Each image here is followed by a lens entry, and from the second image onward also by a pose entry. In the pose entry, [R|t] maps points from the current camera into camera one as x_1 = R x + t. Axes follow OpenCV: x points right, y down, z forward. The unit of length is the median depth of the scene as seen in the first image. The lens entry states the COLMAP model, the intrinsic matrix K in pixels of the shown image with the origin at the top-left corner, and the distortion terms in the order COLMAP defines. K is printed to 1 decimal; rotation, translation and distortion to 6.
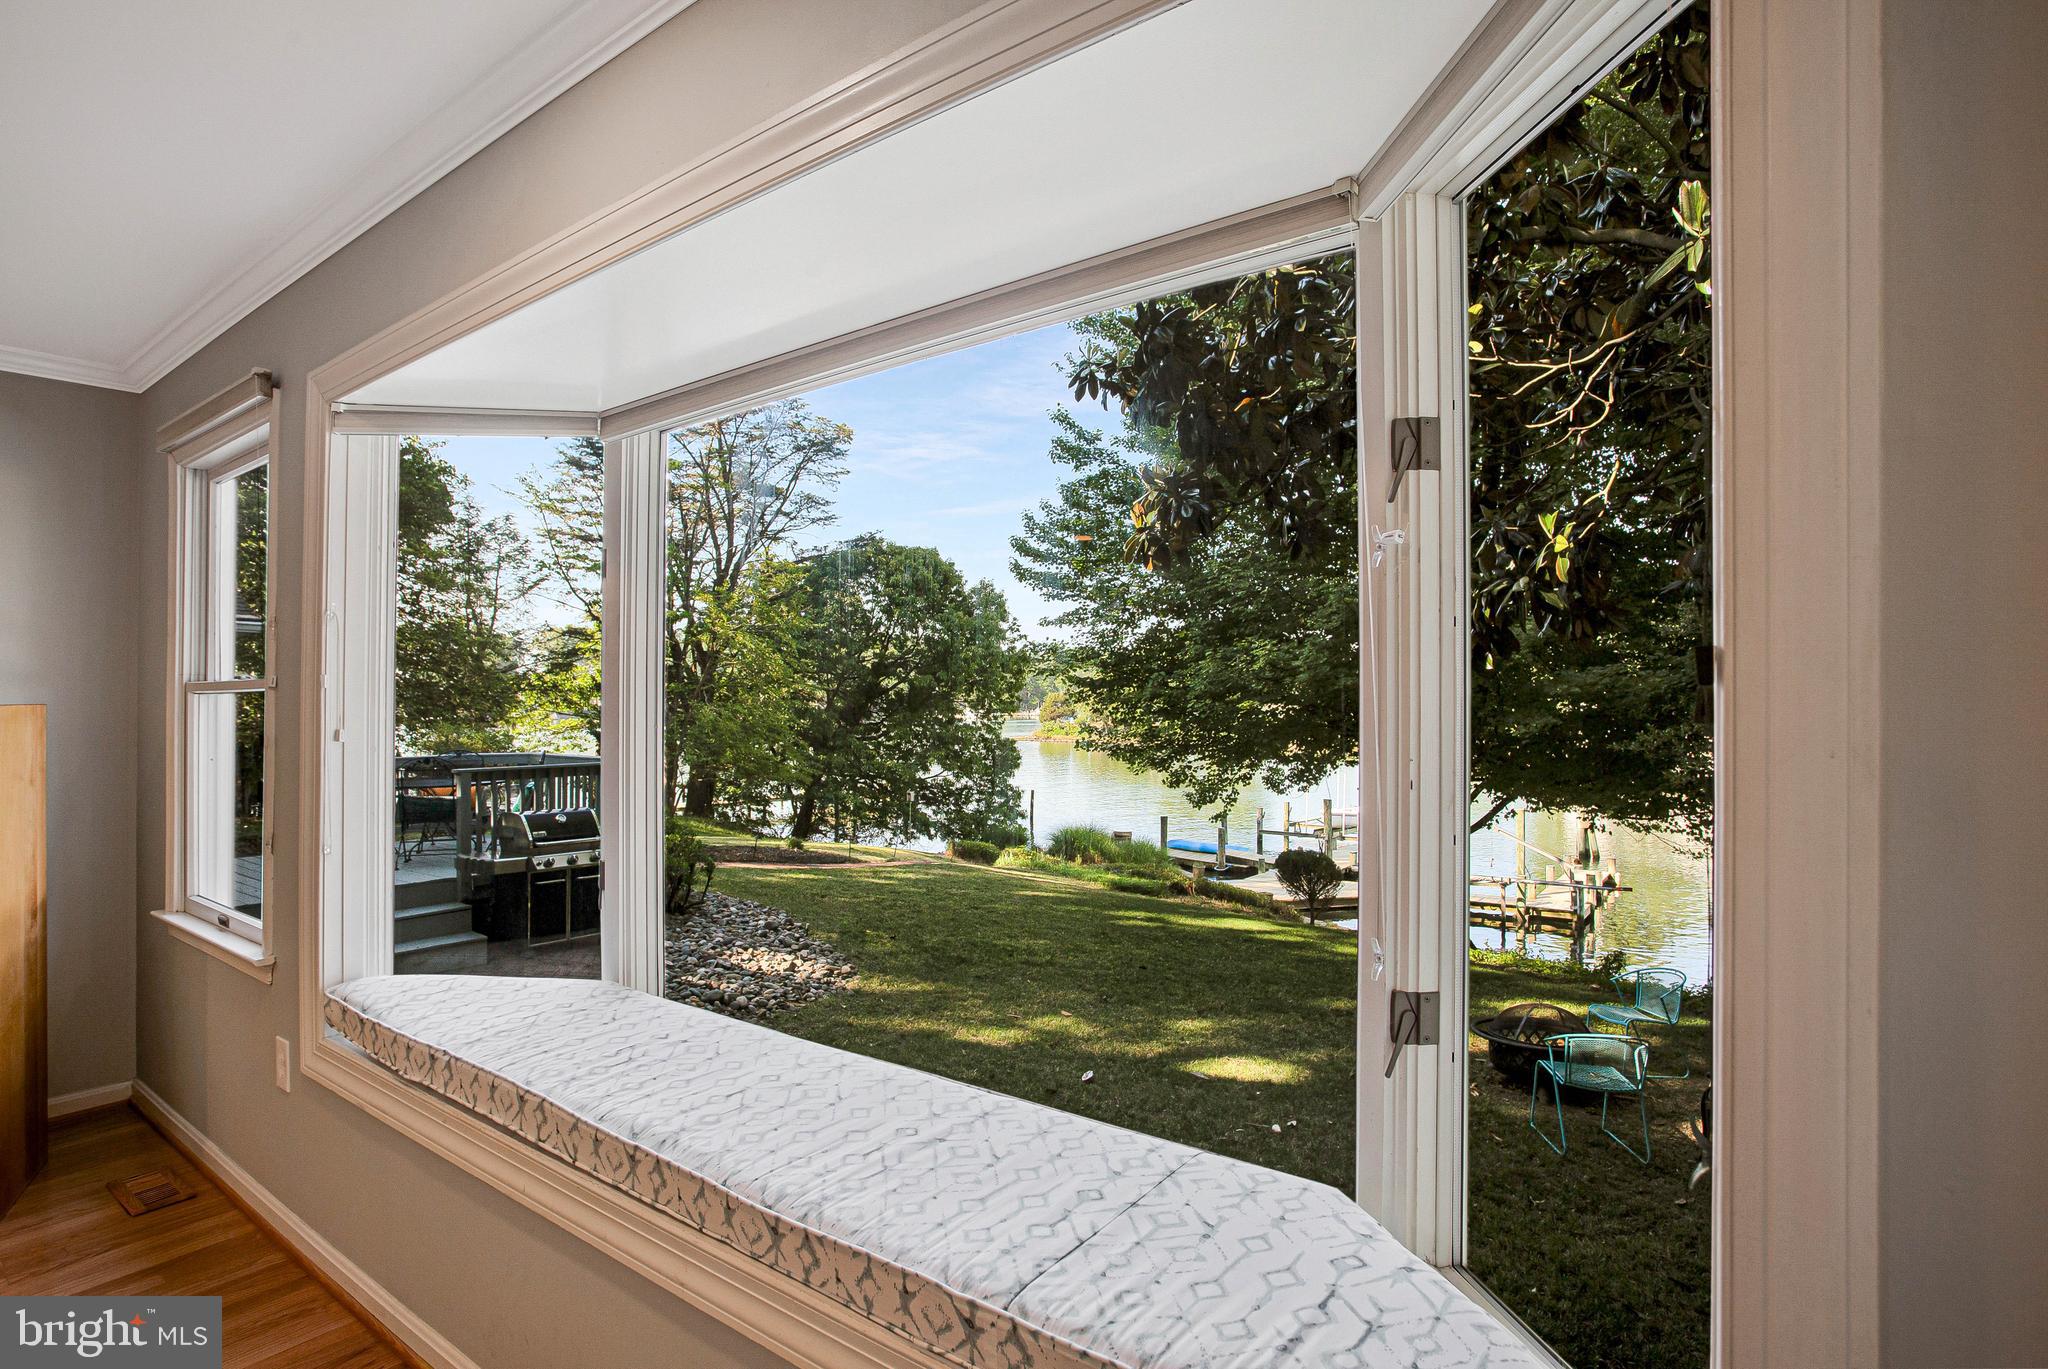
lens RADIAL K [[1001.4, 0, 1024.0], [0, 1001.4, 684.5], [0, 0, 1]] dist [-0.051519, 0.020140]
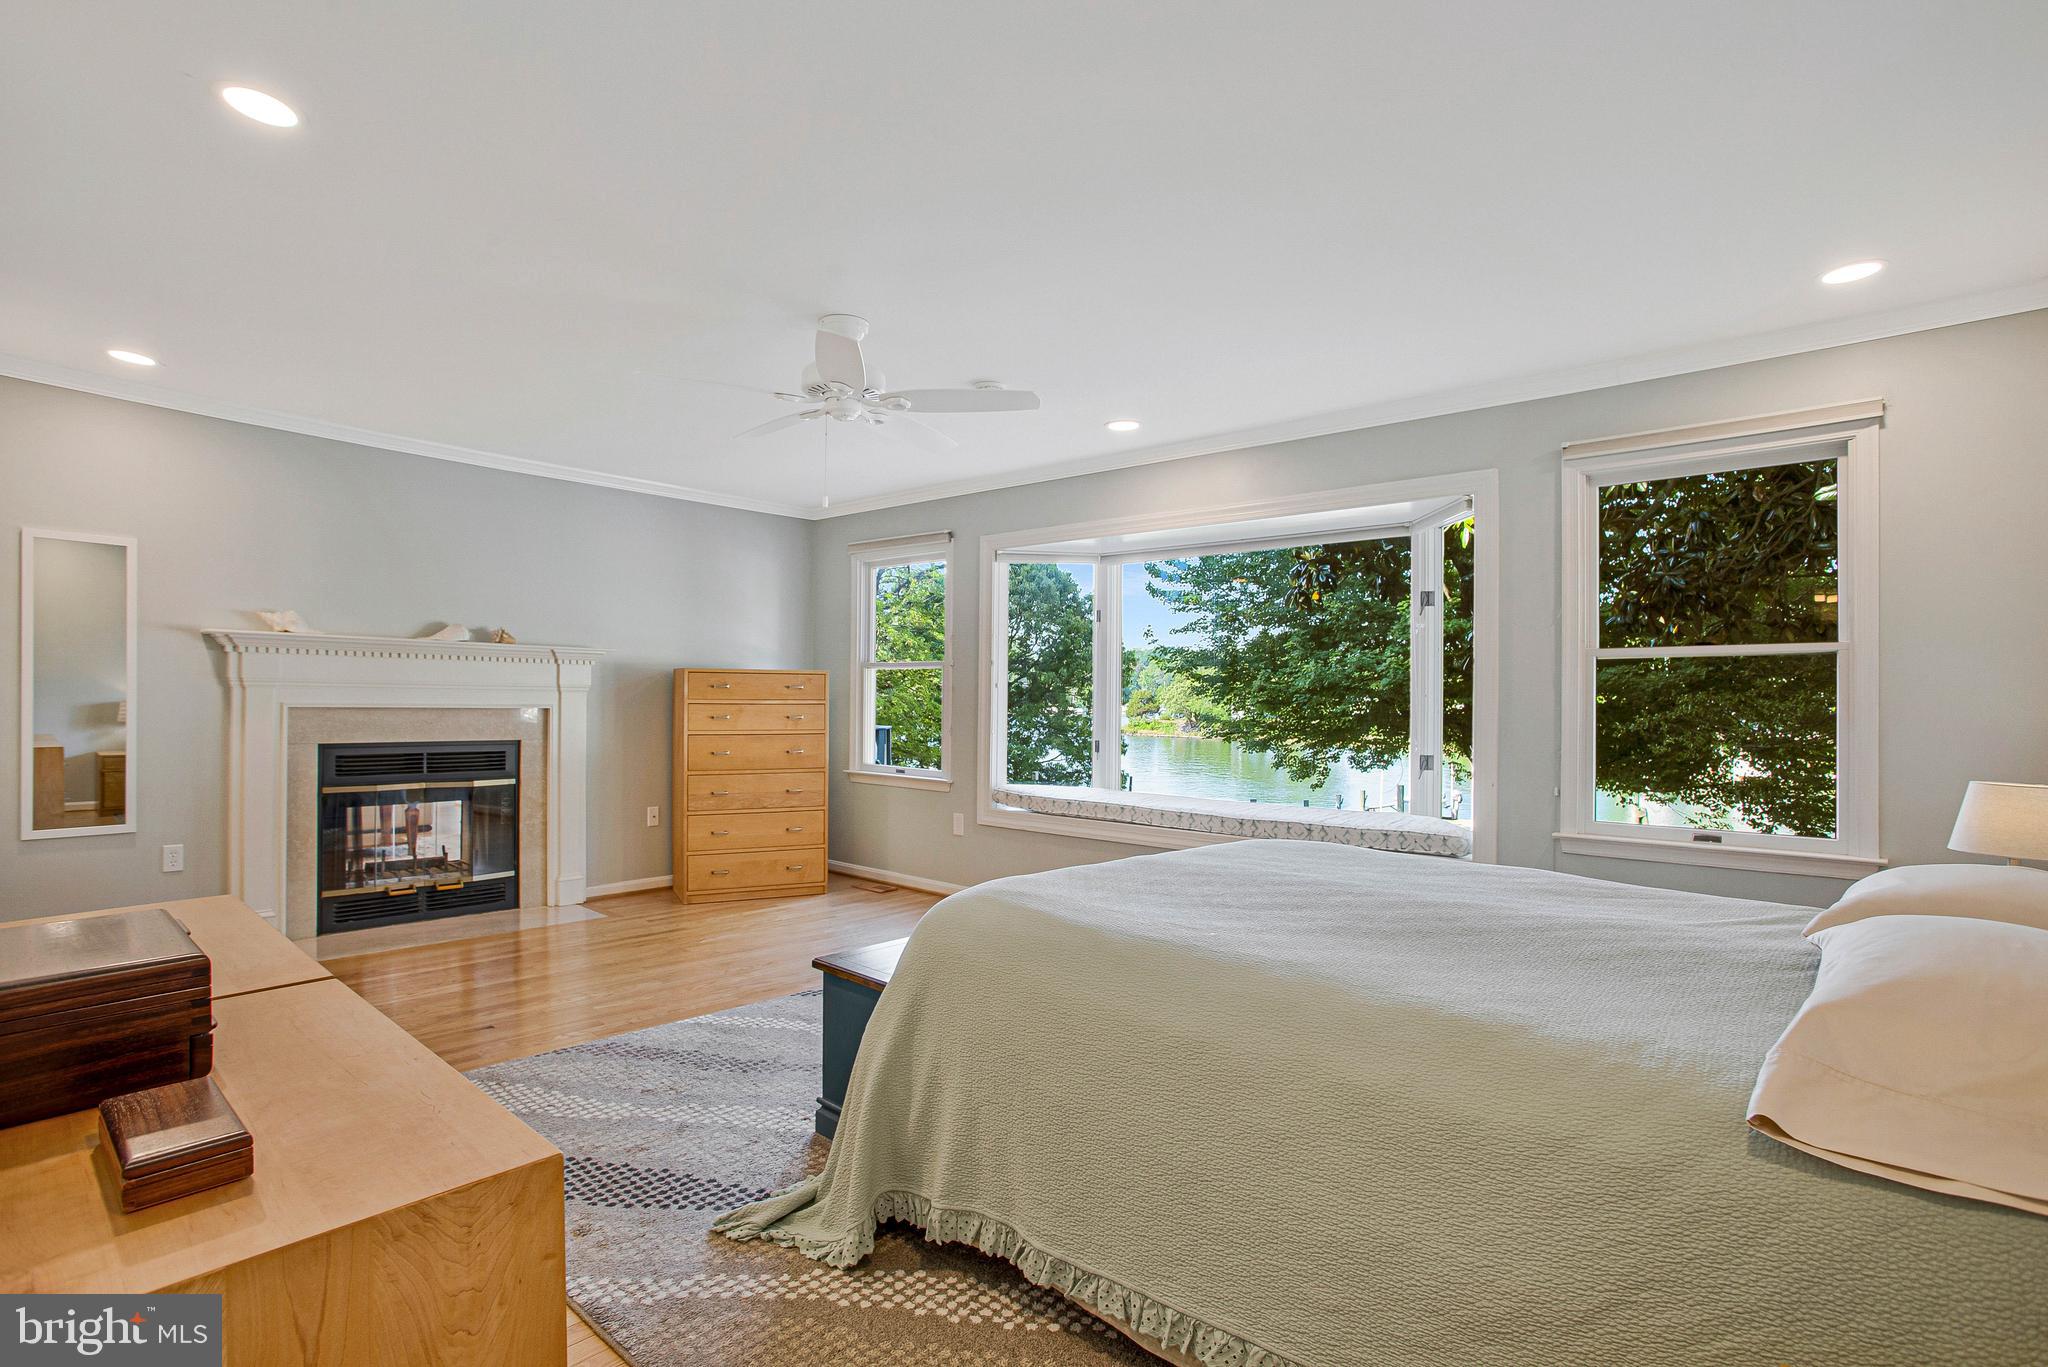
lens RADIAL K [[1001.4, 0, 1024.0], [0, 1001.4, 683.5], [0, 0, 1]] dist [-0.051519, 0.020140]
pose [[0.997450, 0.005835, -0.071123, -0.073102], [-0.005712, 0.999982, 0.001934, 0.003013], [0.071133, -0.001523, 0.997466, -0.248808]]
